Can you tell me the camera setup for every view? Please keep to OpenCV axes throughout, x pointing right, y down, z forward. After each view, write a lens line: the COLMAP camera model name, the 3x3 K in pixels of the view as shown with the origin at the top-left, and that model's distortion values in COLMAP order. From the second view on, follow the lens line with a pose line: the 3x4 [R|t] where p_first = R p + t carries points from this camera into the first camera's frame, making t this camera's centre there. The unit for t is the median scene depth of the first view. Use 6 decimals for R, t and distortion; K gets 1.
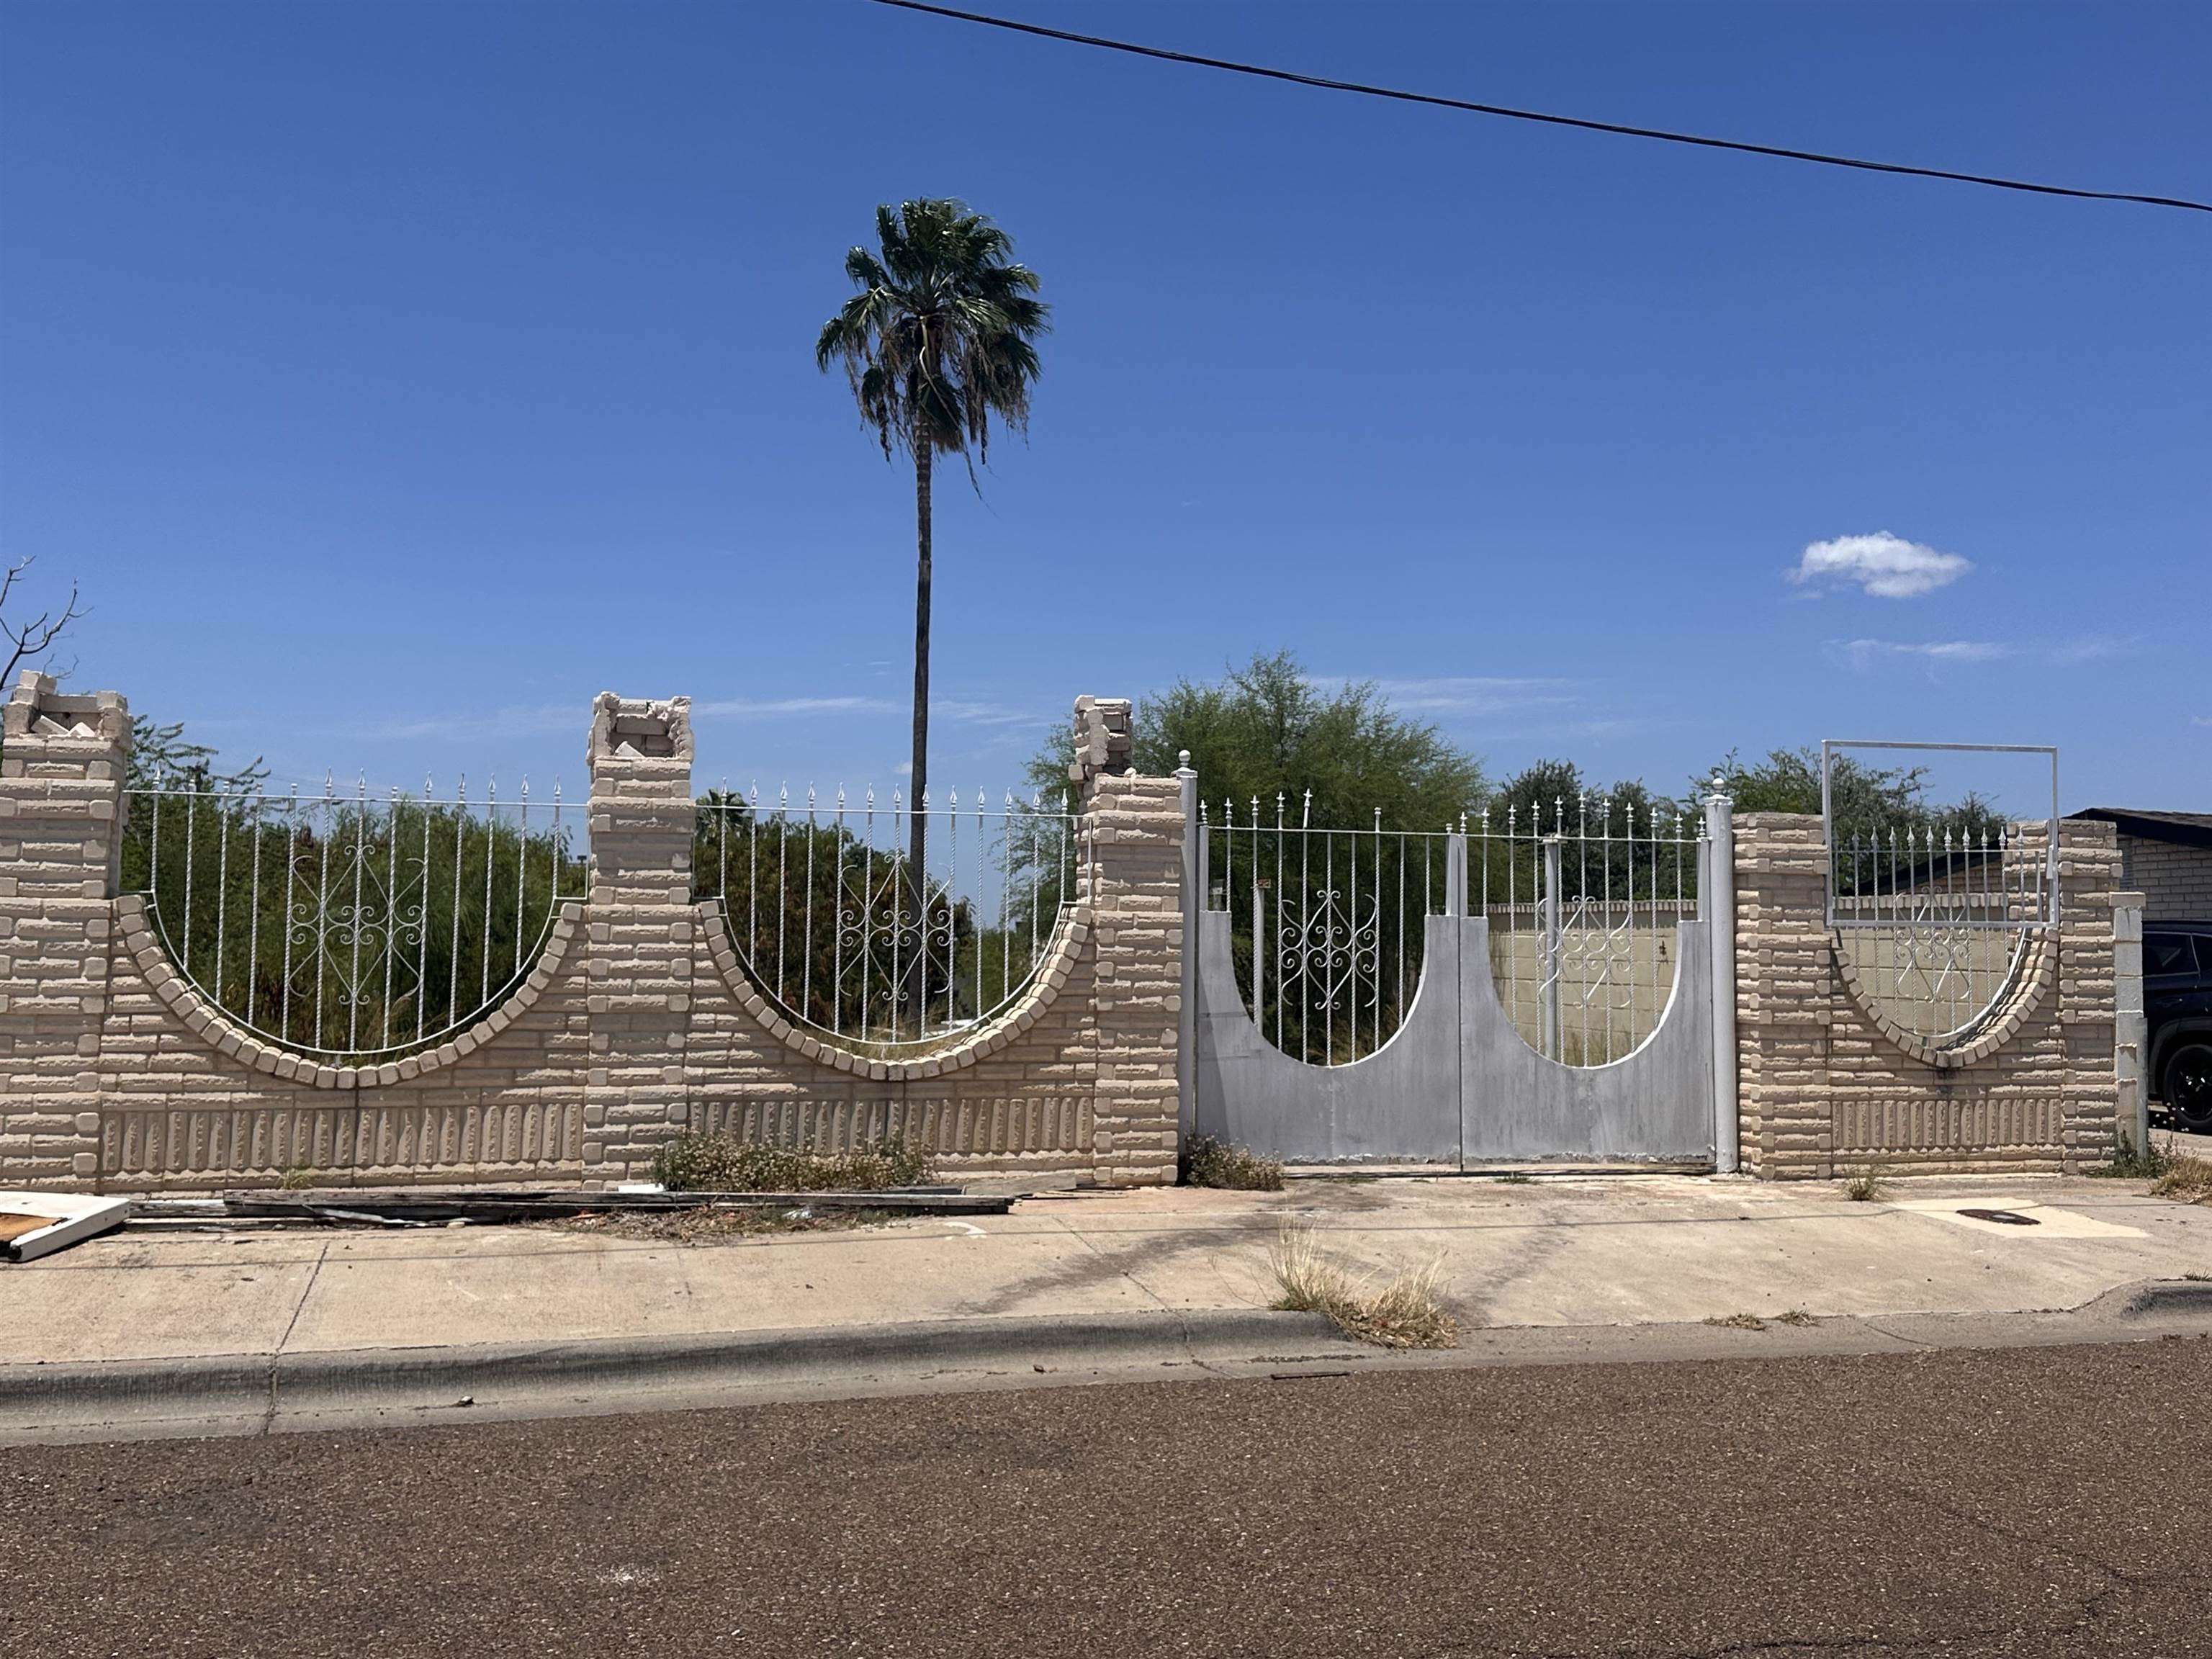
lens RADIAL K [[2108.0, 0, 1106.0], [0, 2108.0, 829.5], [0, 0, 1]] dist [0.242517, -0.593056]
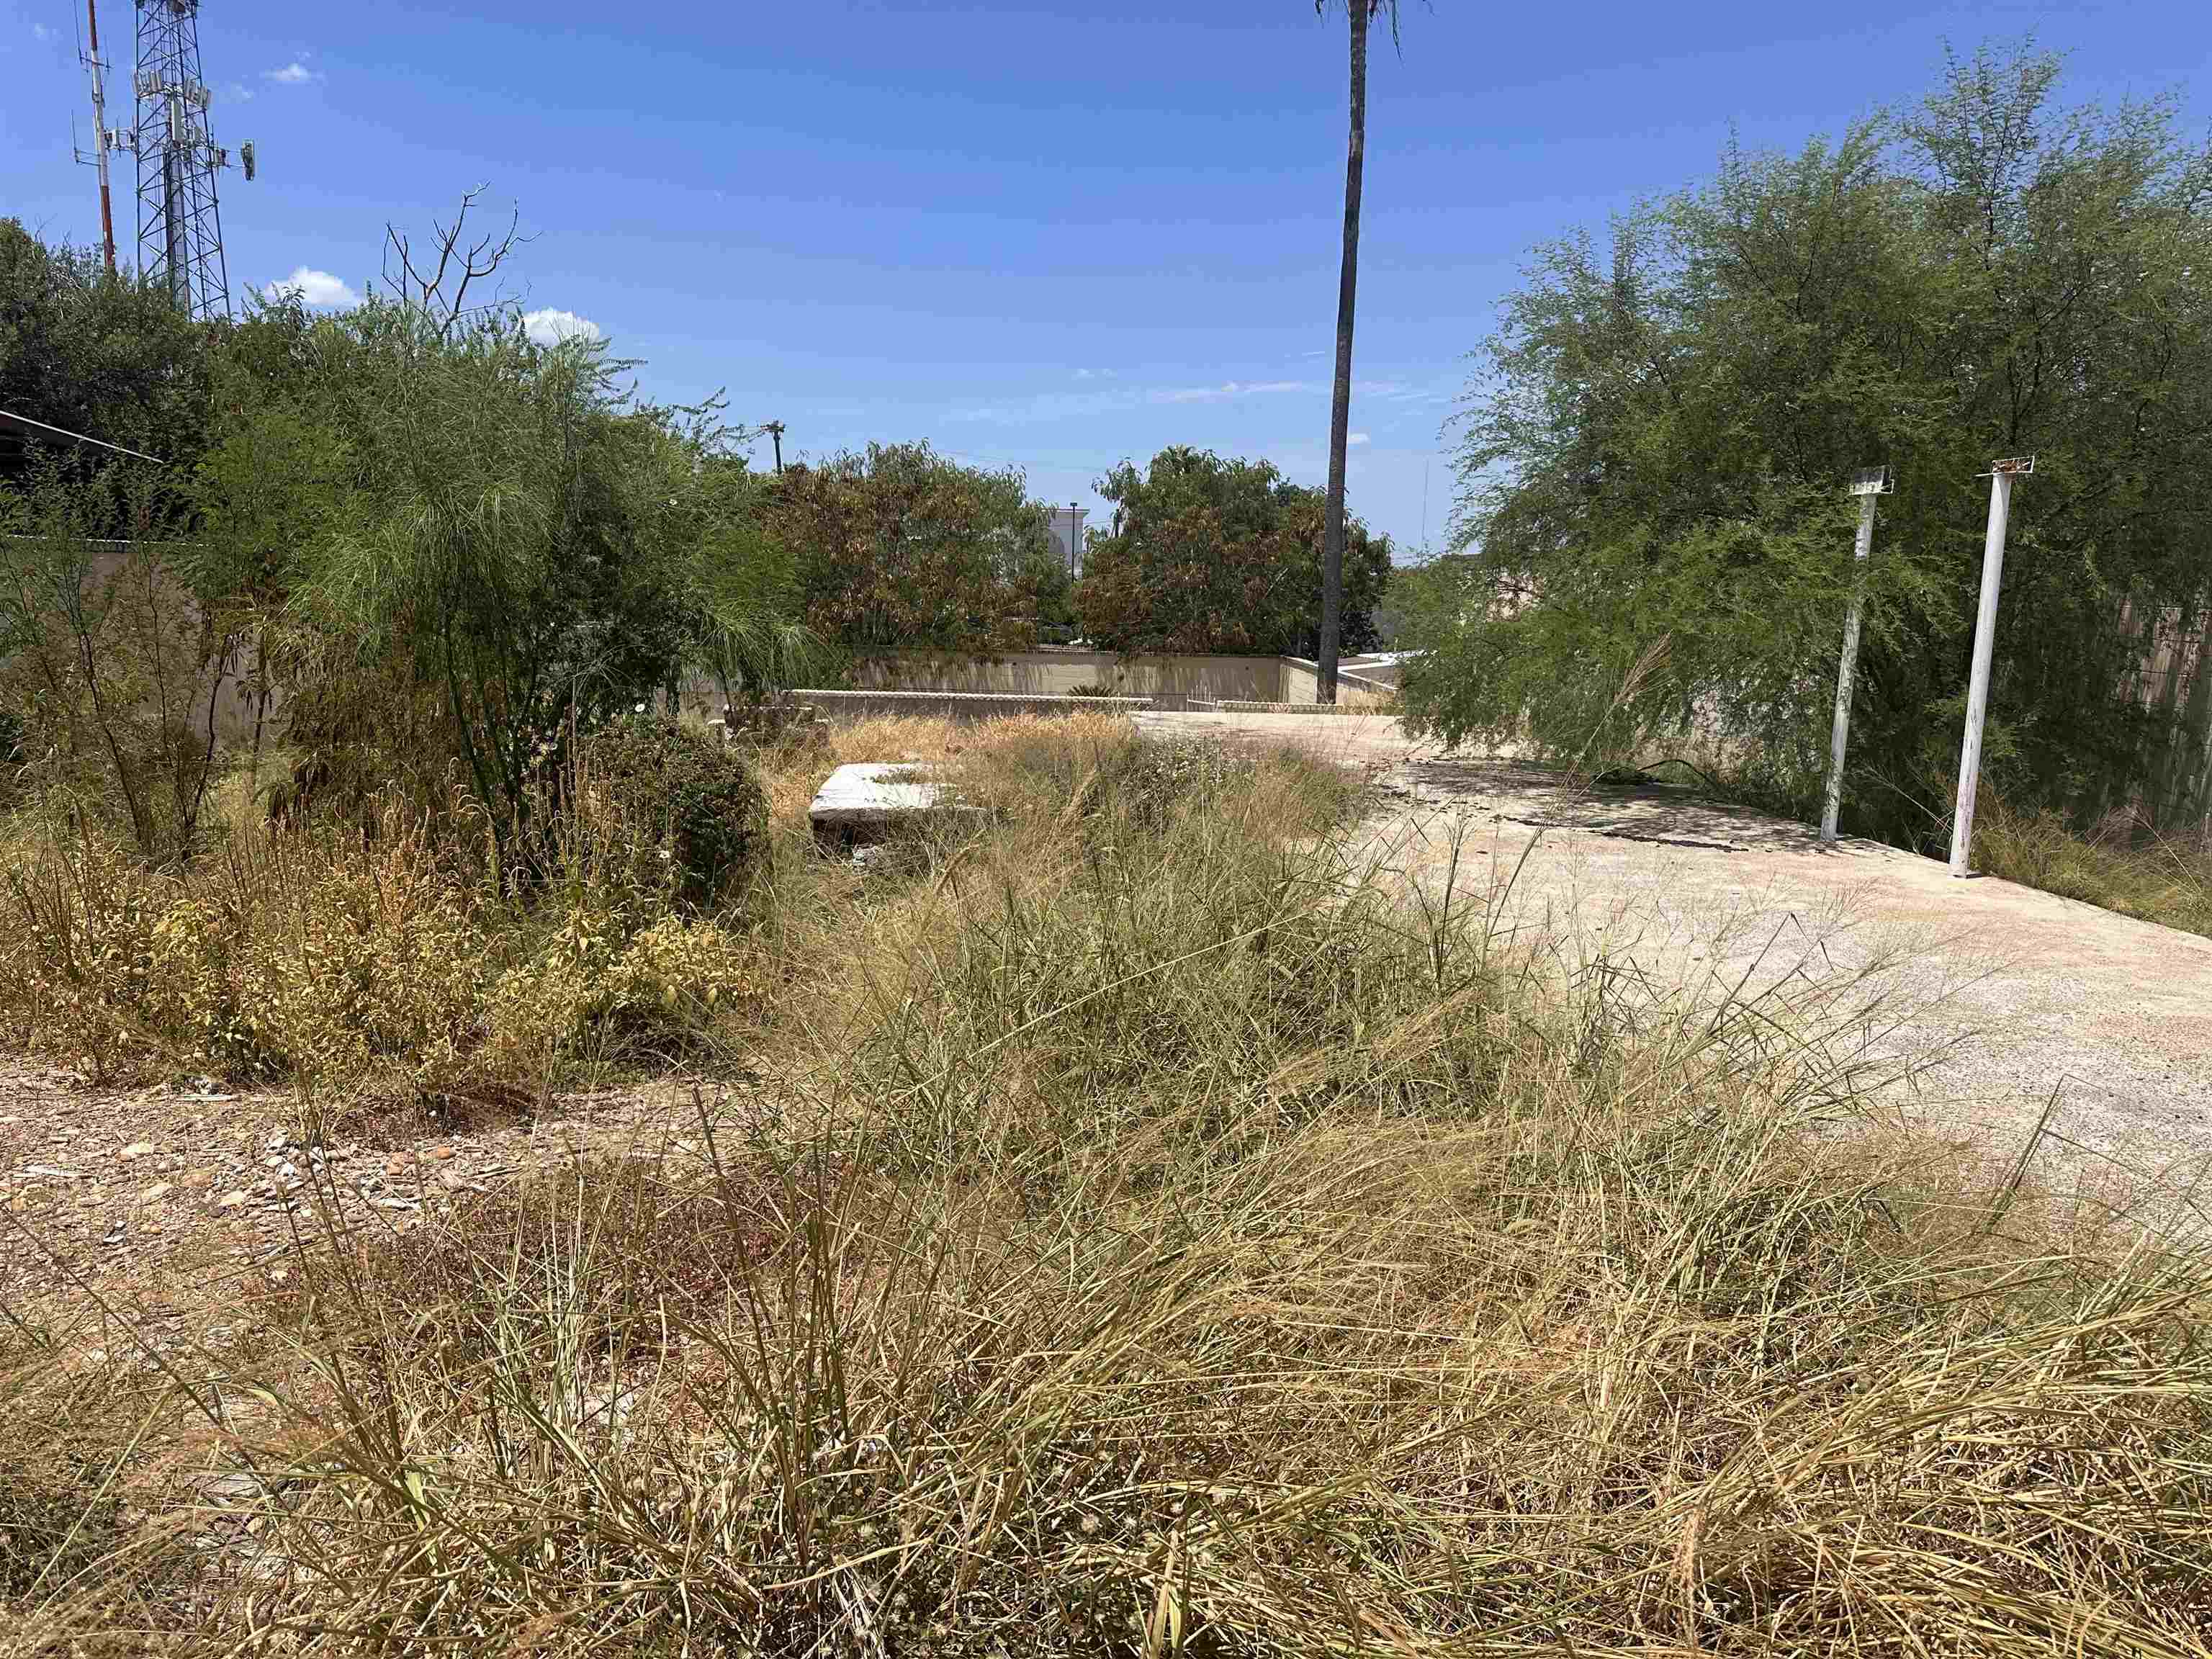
lens RADIAL K [[1533.5, 0, 1106.0], [0, 1533.5, 829.5], [0, 0, 1]] dist [0.001061, -0.005195]
pose [[0.970865, 0.054878, -0.233258, -0.021467], [-0.003164, 0.976274, 0.216514, 0.015118], [0.239605, -0.209468, 0.948004, 0.295213]]
